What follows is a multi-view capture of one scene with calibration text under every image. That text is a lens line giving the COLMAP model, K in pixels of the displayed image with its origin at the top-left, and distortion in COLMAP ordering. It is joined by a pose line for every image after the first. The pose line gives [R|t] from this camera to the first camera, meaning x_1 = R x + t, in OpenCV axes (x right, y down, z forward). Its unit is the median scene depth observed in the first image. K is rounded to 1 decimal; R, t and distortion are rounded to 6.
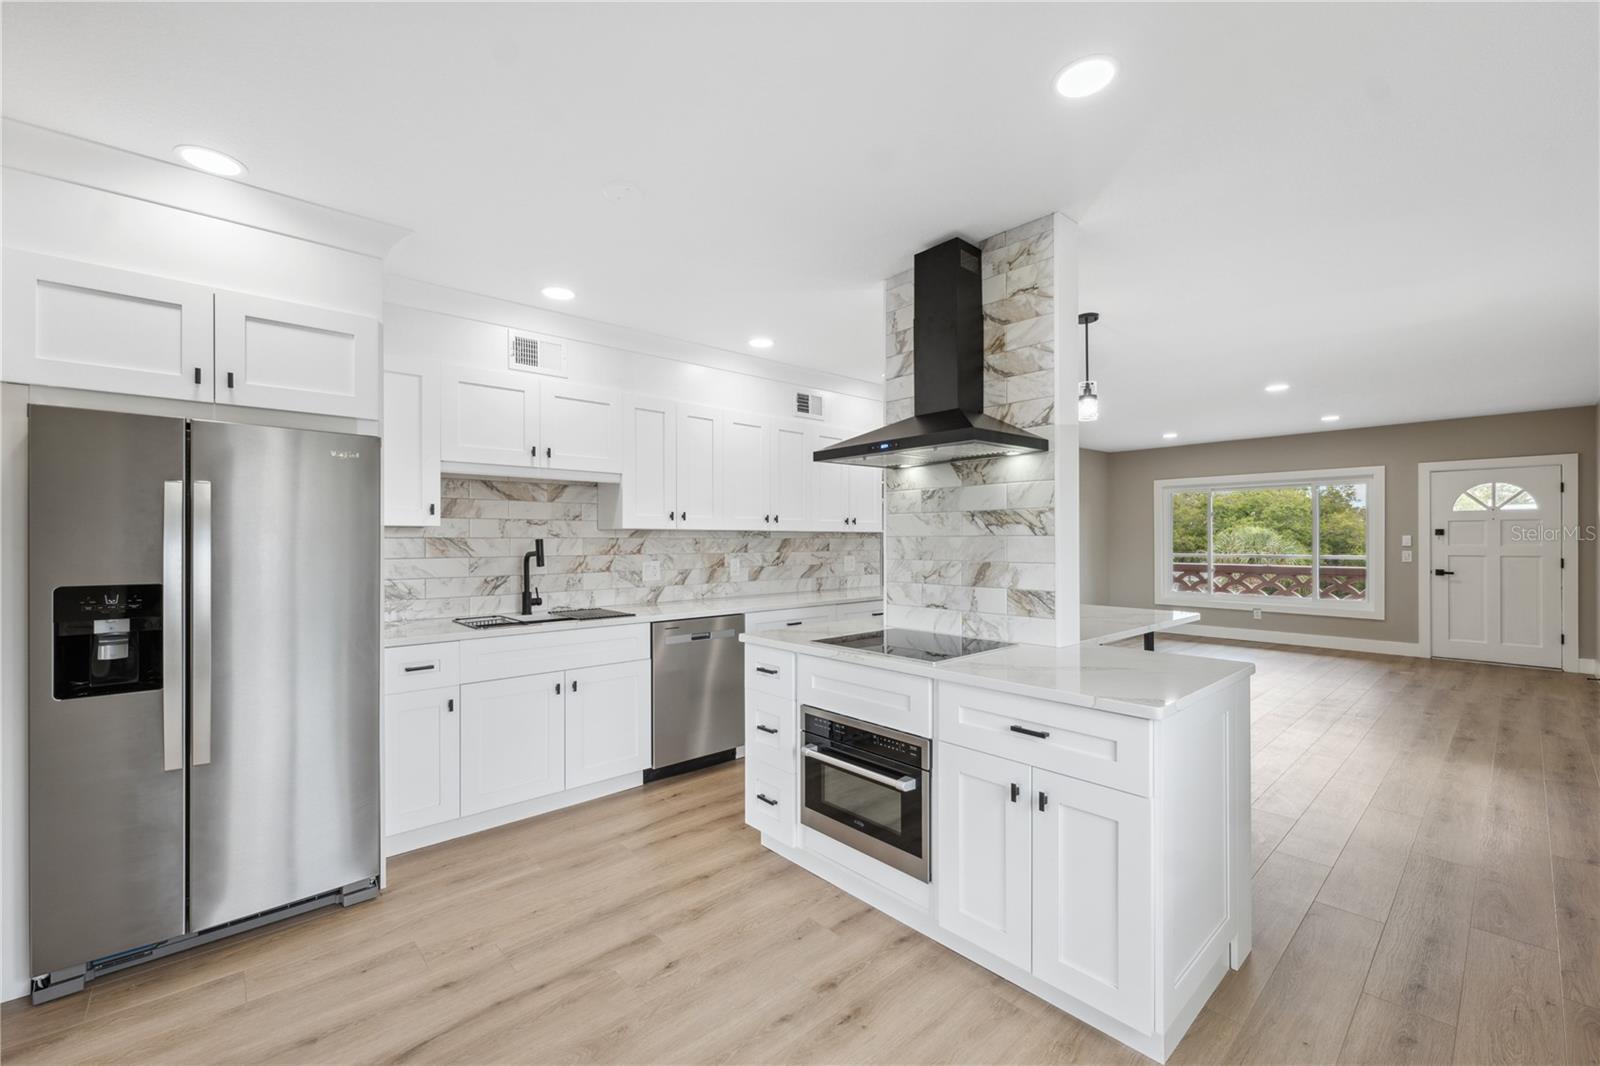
lens RADIAL K [[655.5, 0, 798.8], [0, 655.5, 539.3], [0, 0, 1]] dist [0.006322, -0.001945]
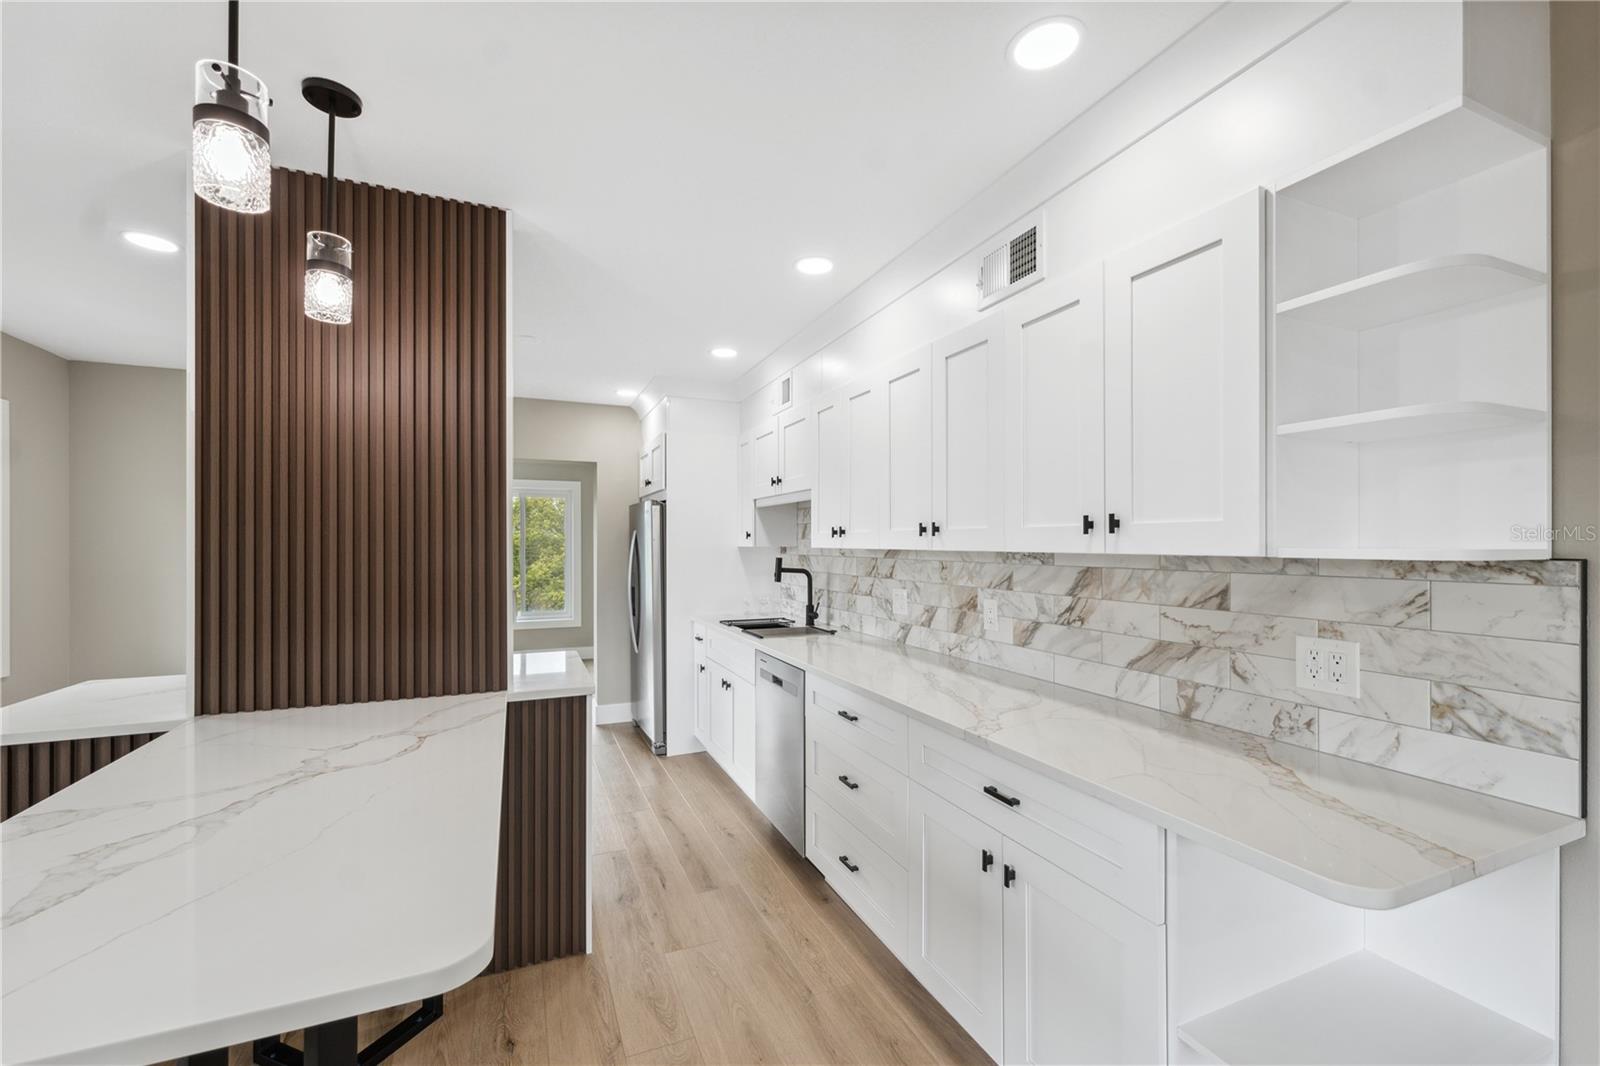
lens RADIAL K [[655.5, 0, 792.1], [0, 655.5, 540.3], [0, 0, 1]] dist [0.006322, -0.001945]
pose [[-0.328697, -0.002484, -0.944432, 0.518520], [0.002136, 0.999992, -0.003373, -0.020677], [0.944433, -0.003126, -0.328689, 1.081606]]
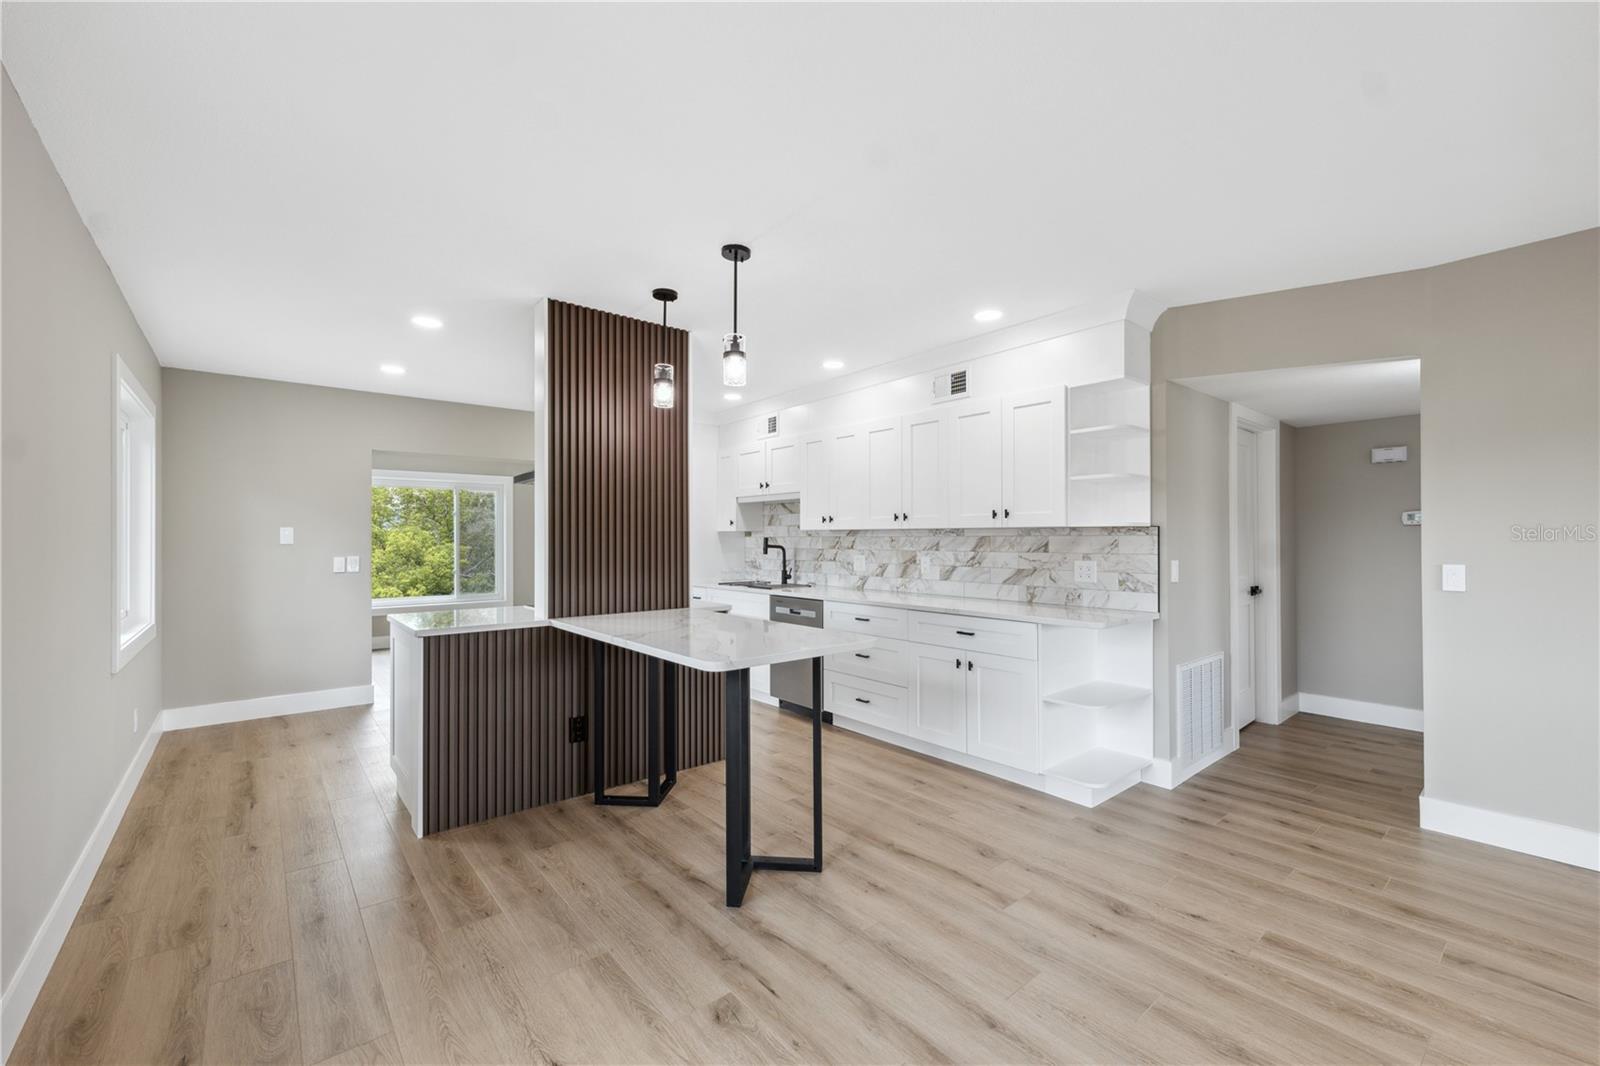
lens RADIAL K [[655.5, 0, 794.9], [0, 655.5, 532.1], [0, 0, 1]] dist [0.006322, -0.001945]
pose [[-0.047159, -0.007352, -0.998860, 0.977378], [0.003694, 0.999965, -0.007535, -0.001331], [0.998881, -0.004045, -0.047130, 0.893644]]
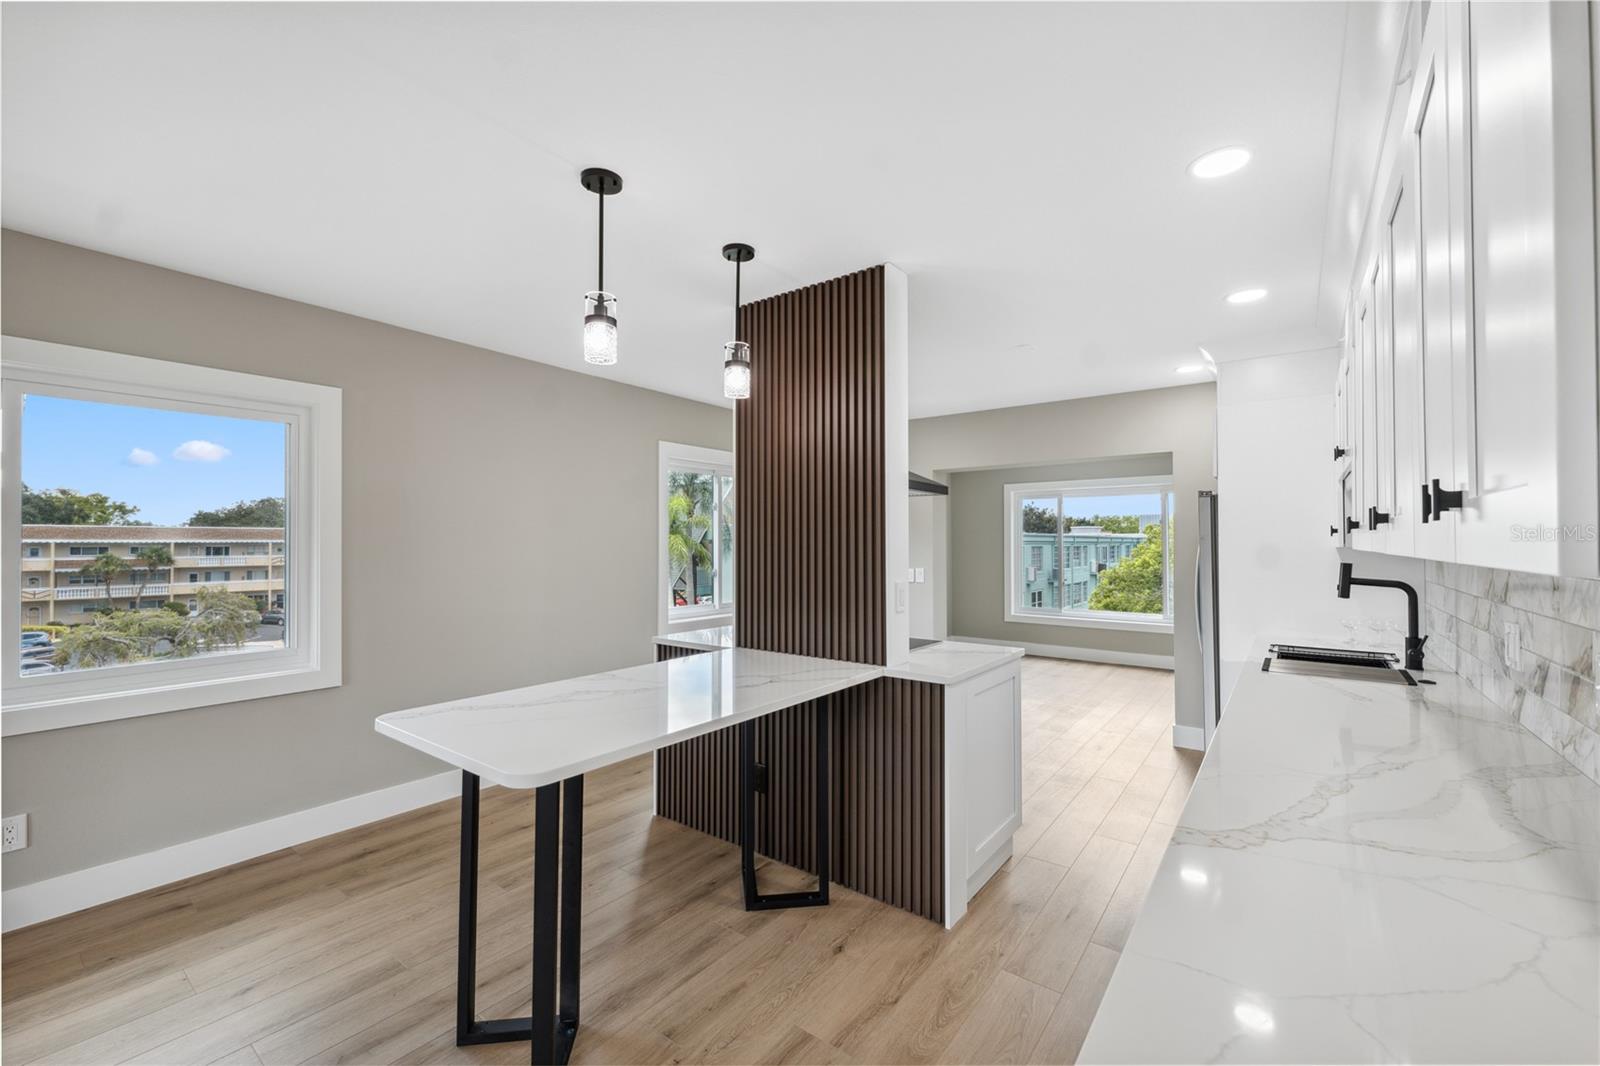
lens RADIAL K [[655.5, 0, 798.8], [0, 655.5, 531.2], [0, 0, 1]] dist [0.006322, -0.001945]
pose [[-0.983193, -0.000068, -0.182567, 0.304252], [0.003032, 0.999856, -0.016702, -0.021176], [0.182542, -0.016974, -0.983052, 1.282076]]
